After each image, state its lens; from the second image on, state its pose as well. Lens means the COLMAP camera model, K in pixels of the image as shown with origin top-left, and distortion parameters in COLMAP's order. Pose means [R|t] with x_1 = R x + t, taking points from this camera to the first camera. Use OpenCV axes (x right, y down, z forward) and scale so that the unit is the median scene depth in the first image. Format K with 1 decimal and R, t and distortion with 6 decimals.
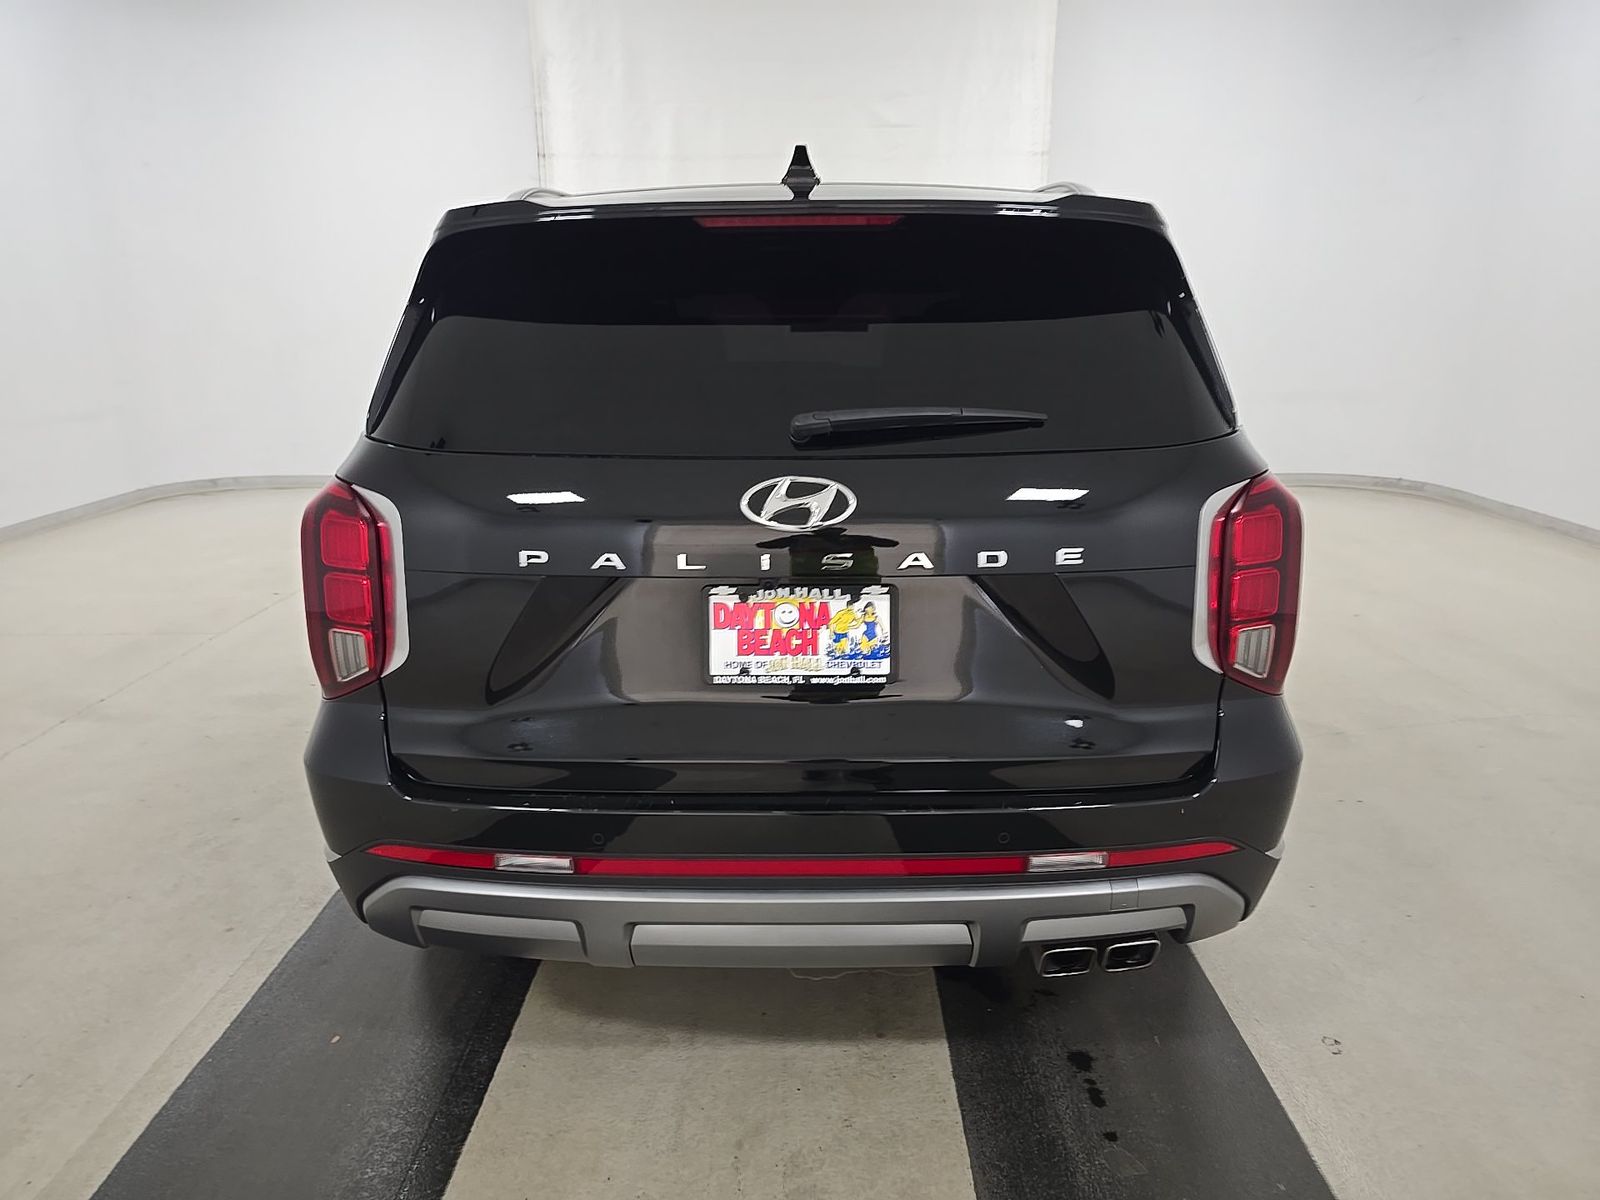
lens RADIAL K [[1070.6, 0, 800.0], [0, 1070.6, 600.0], [0, 0, 1]] dist [0.047482, 0.000083]
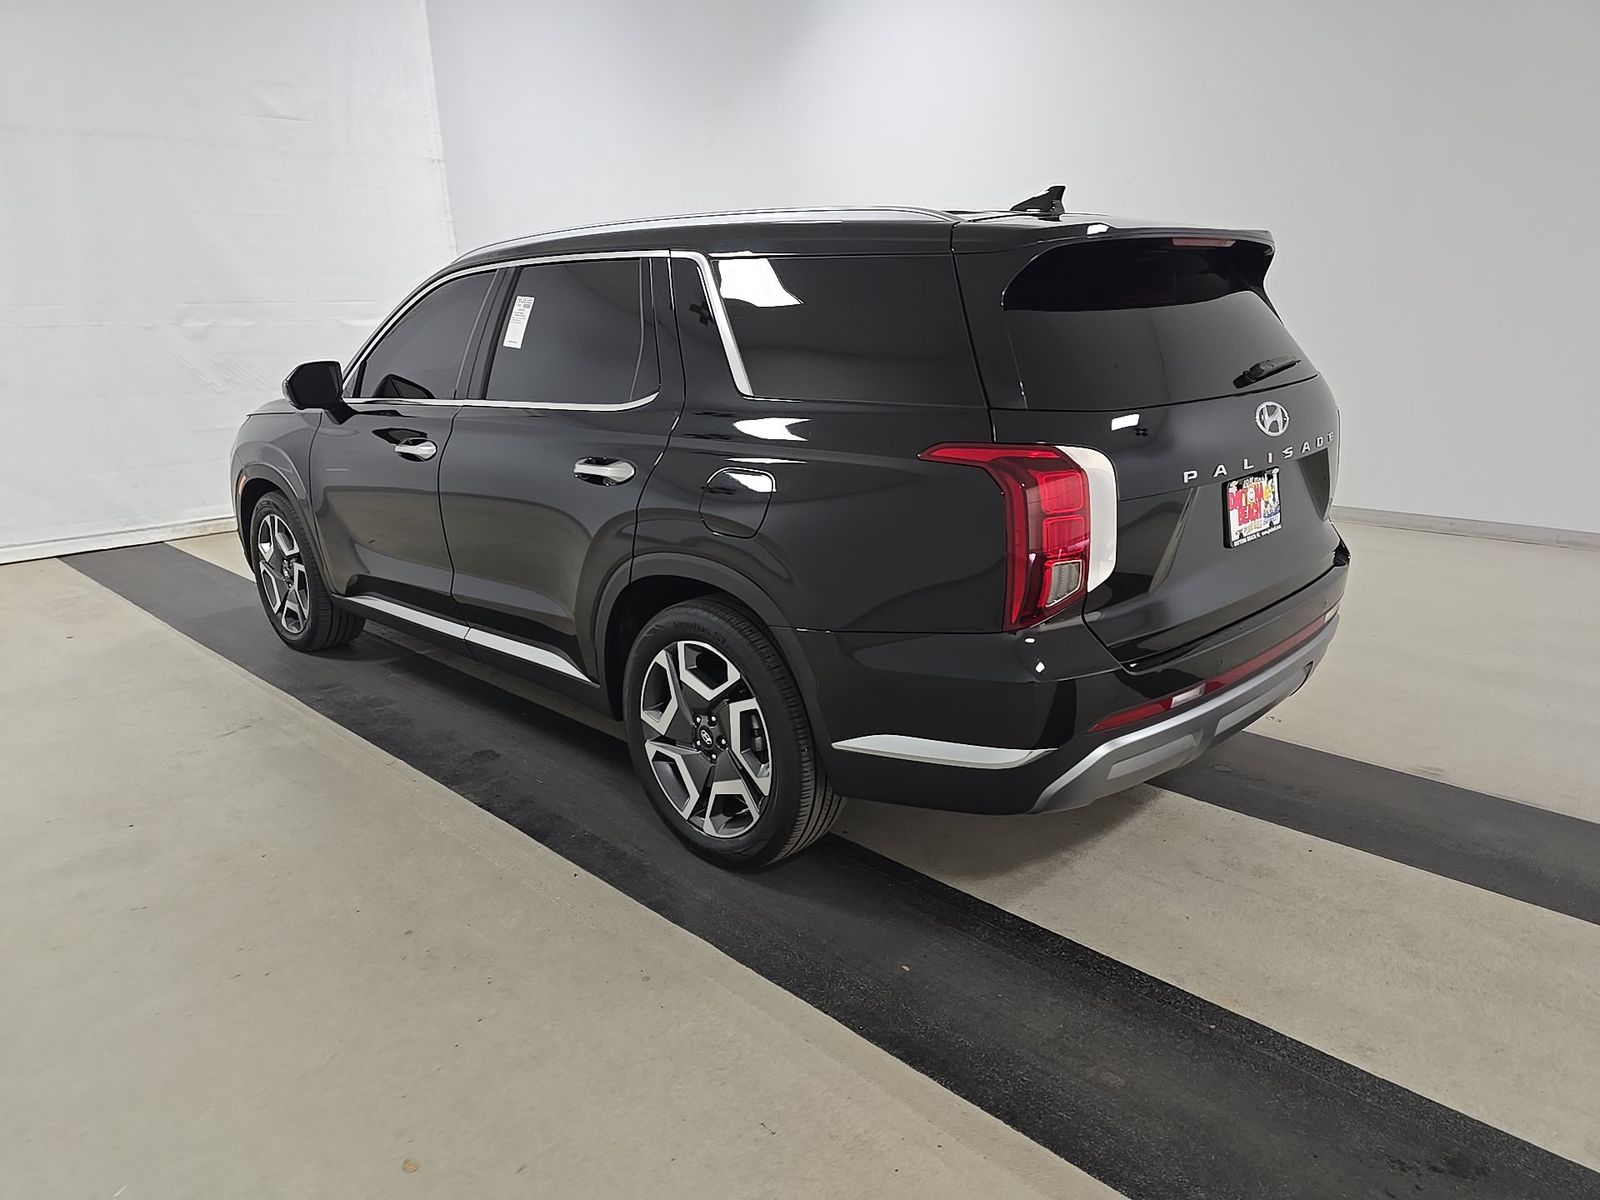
lens RADIAL K [[1070.6, 0, 800.0], [0, 1070.6, 600.0], [0, 0, 1]] dist [0.047482, 0.000083]
pose [[0.718553, -0.204536, 0.664715, -1.543343], [0.208058, 0.975224, 0.075172, -0.090163], [-0.663621, 0.084284, 0.743305, 0.280540]]
